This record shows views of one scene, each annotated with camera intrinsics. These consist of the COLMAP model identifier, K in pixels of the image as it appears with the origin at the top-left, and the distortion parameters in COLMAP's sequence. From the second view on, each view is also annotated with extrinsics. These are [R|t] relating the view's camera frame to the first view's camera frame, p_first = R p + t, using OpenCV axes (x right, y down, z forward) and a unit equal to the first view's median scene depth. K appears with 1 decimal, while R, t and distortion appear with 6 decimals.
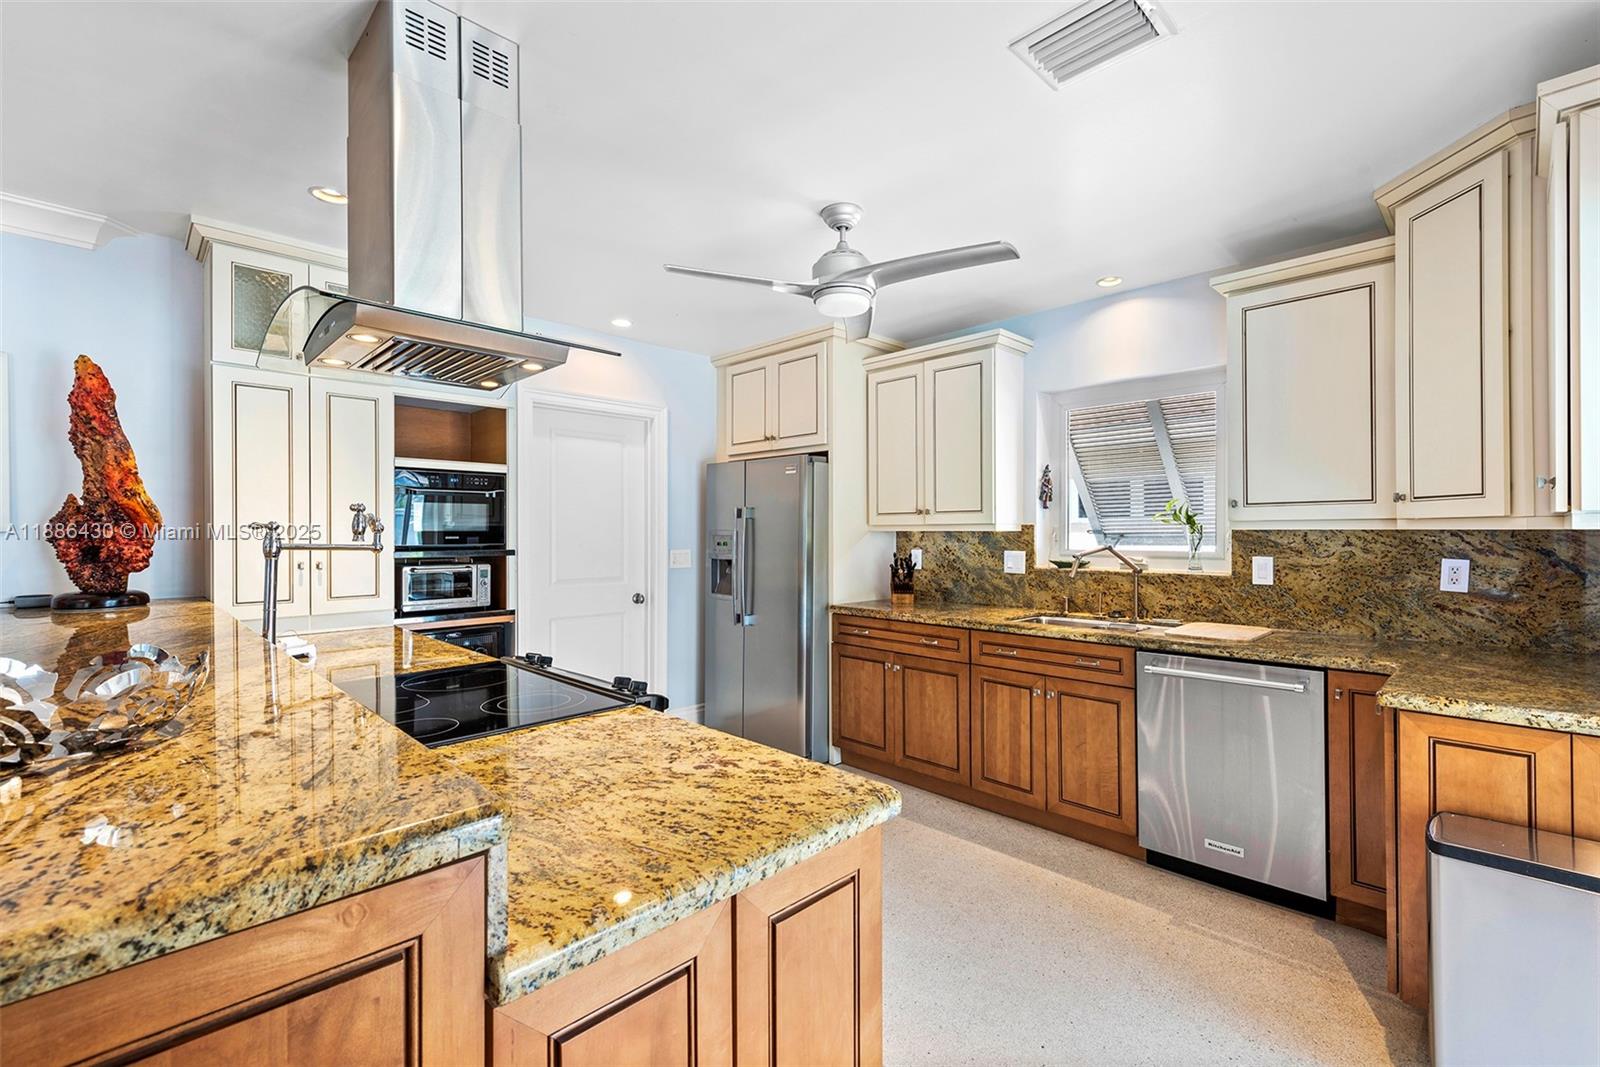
lens RADIAL K [[693.3, 0, 807.0], [0, 693.3, 535.9], [0, 0, 1]] dist [0.008008, -0.002411]
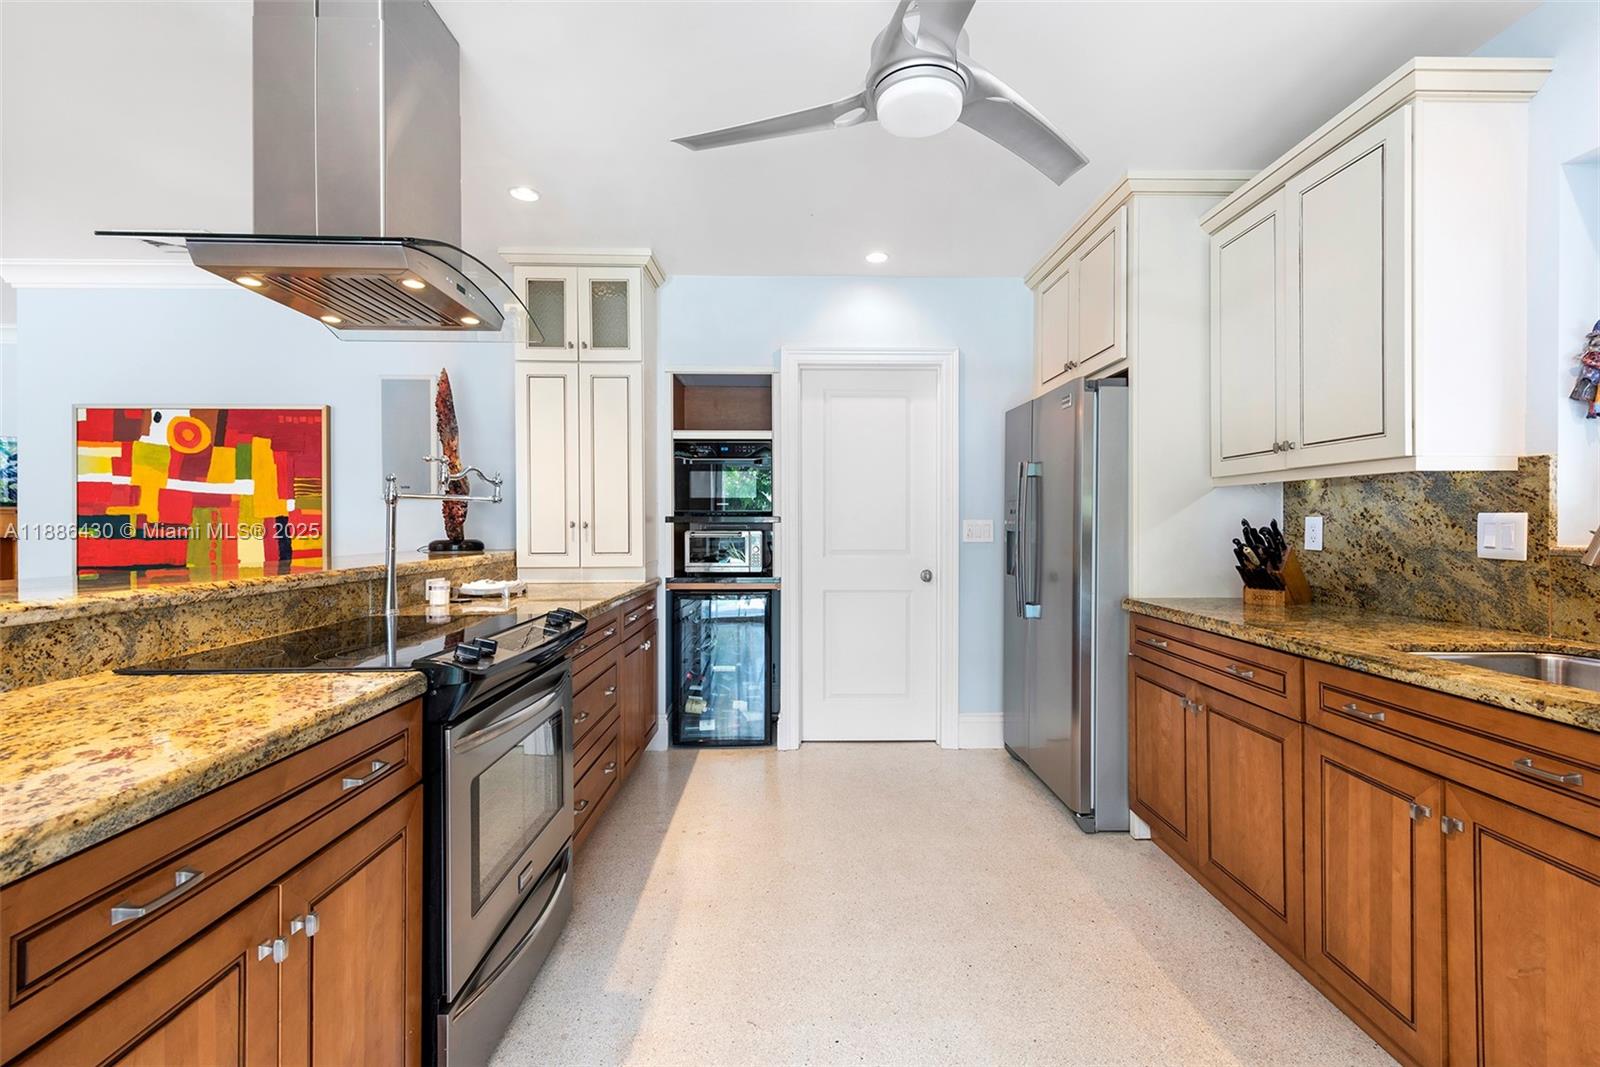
lens RADIAL K [[693.3, 0, 808.6], [0, 693.3, 526.2], [0, 0, 1]] dist [0.008008, -0.002411]
pose [[0.729141, 0.003813, -0.684353, 0.321377], [-0.003952, 0.999991, 0.001361, 0.036908], [0.684352, 0.001712, 0.729149, 0.362630]]
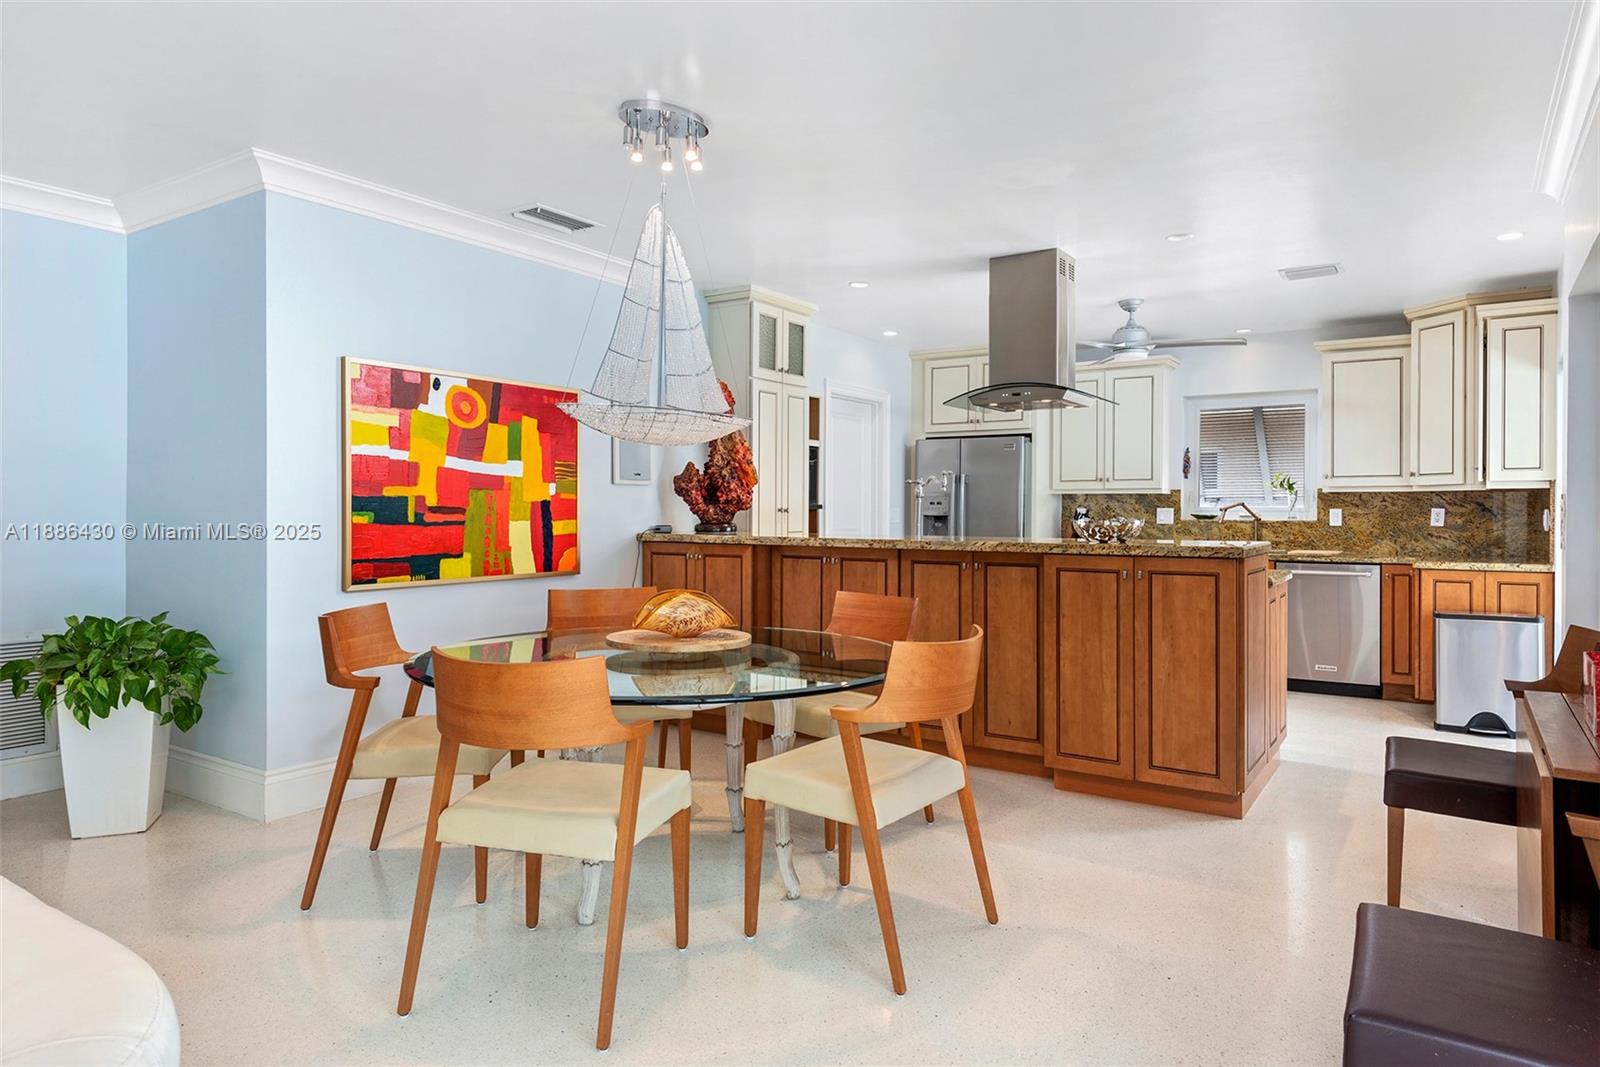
lens RADIAL K [[974.0, 0, 802.6], [0, 974.0, 519.8], [0, 0, 1]] dist [0.006797, 0.005206]
pose [[0.980518, 0.003843, 0.196393, -0.934417], [-0.004699, 0.999981, 0.003894, 0.047686], [-0.196375, -0.004741, 0.980517, -0.918843]]
